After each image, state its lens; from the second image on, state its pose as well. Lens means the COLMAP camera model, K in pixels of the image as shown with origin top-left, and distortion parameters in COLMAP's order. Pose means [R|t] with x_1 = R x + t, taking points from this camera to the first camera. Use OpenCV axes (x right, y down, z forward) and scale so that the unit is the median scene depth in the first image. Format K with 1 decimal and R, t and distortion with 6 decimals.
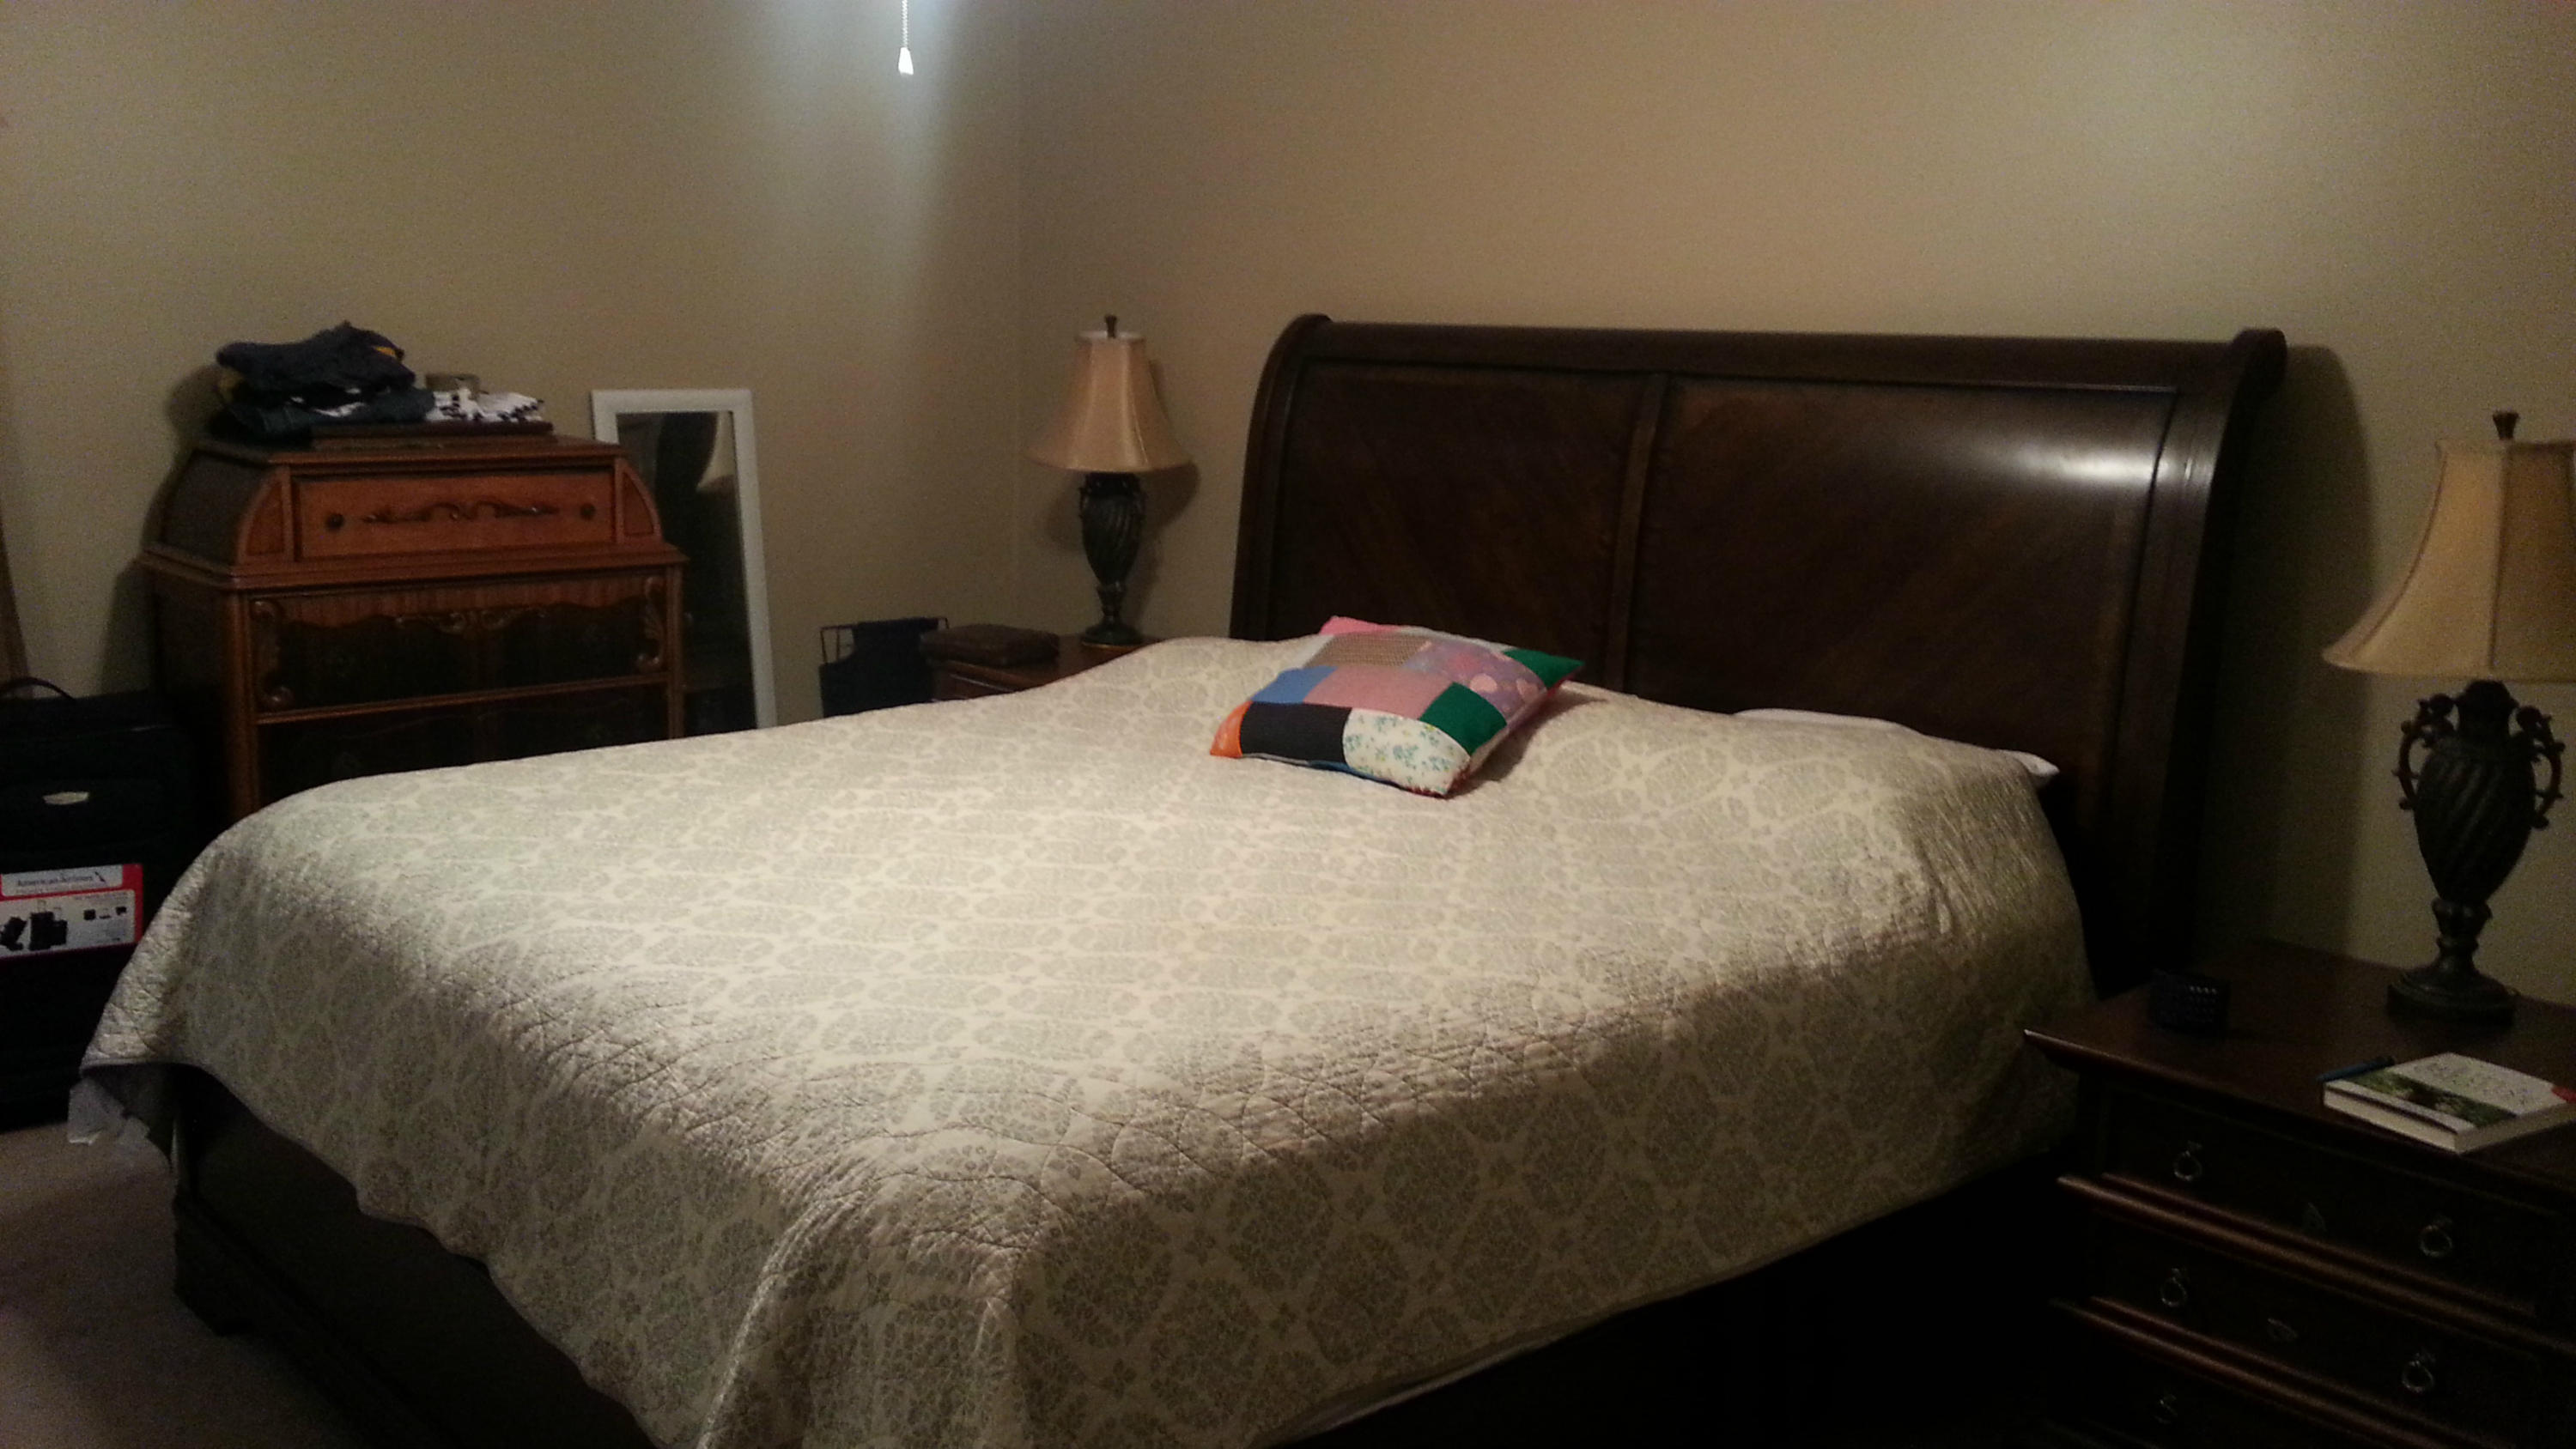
lens RADIAL K [[2093.5, 0, 1280.5], [0, 2093.5, 711.8], [0, 0, 1]] dist [0.114148, -0.193337]
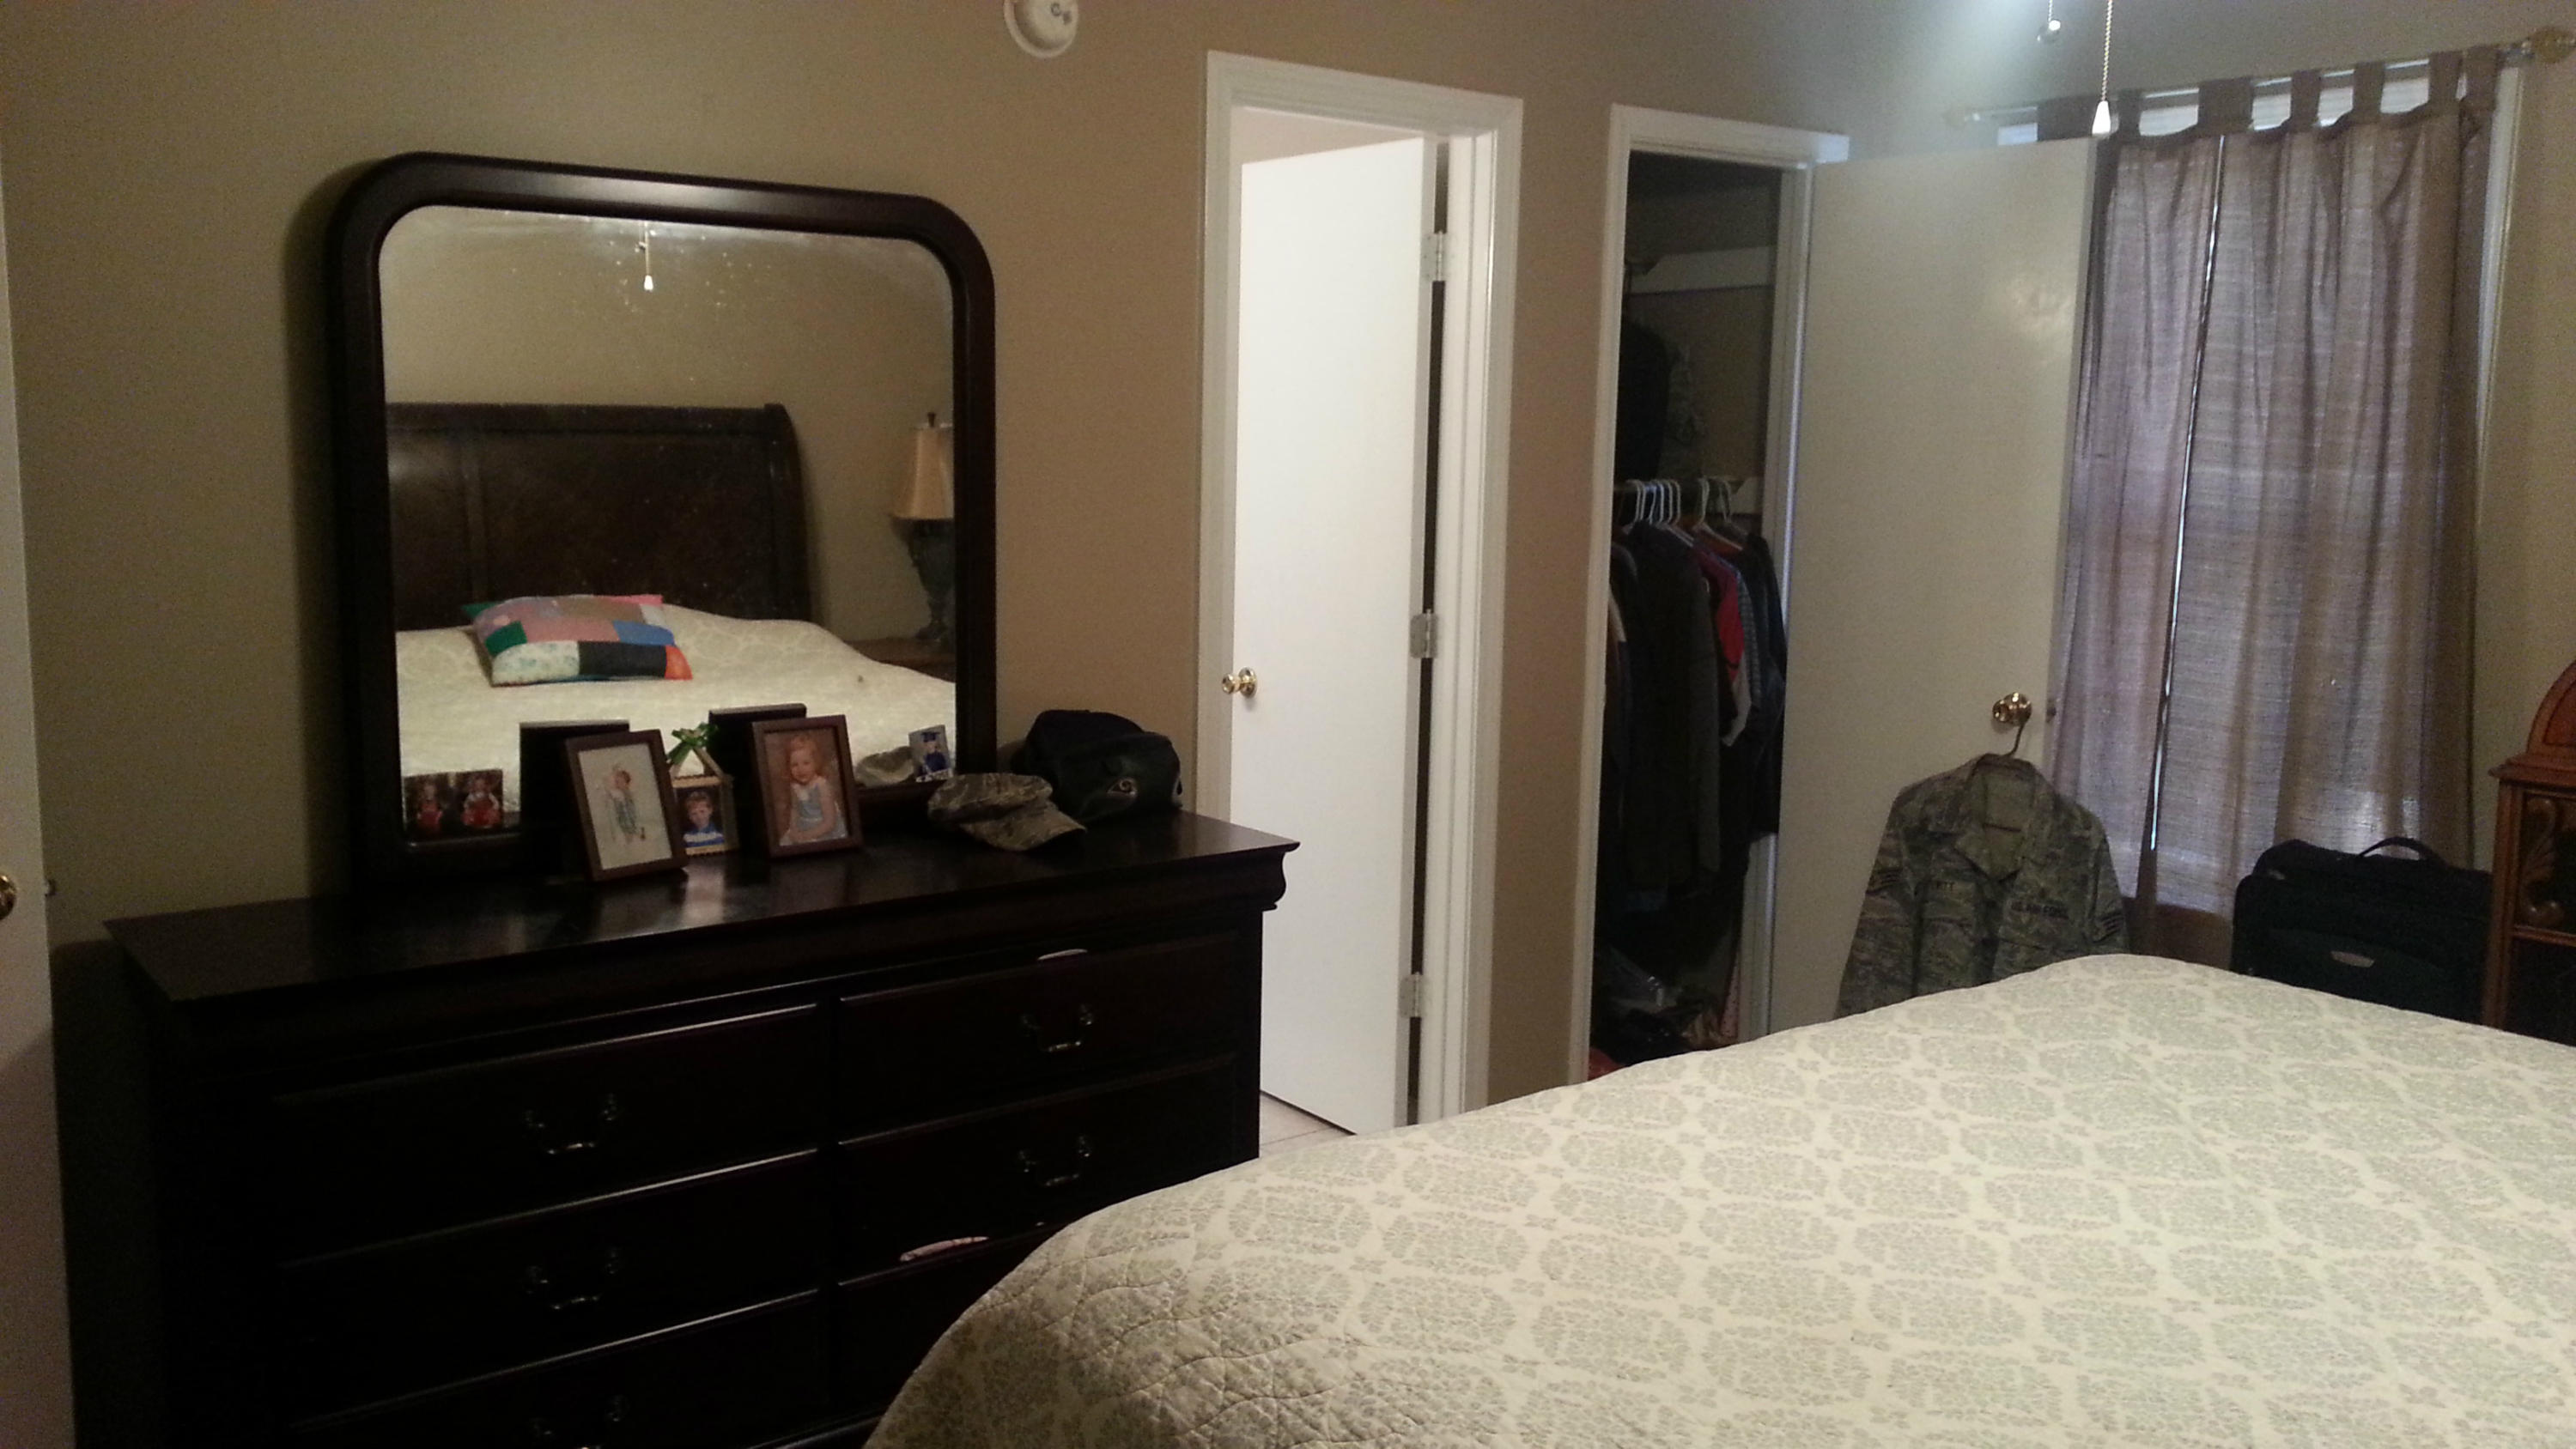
lens RADIAL K [[2093.5, 0, 1280.5], [0, 2093.5, 711.8], [0, 0, 1]] dist [0.114148, -0.193337]
pose [[-0.095136, 0.109698, -0.989402, 0.745235], [-0.193995, 0.972811, 0.126512, -0.169087], [0.976379, 0.203974, -0.071268, 0.970669]]
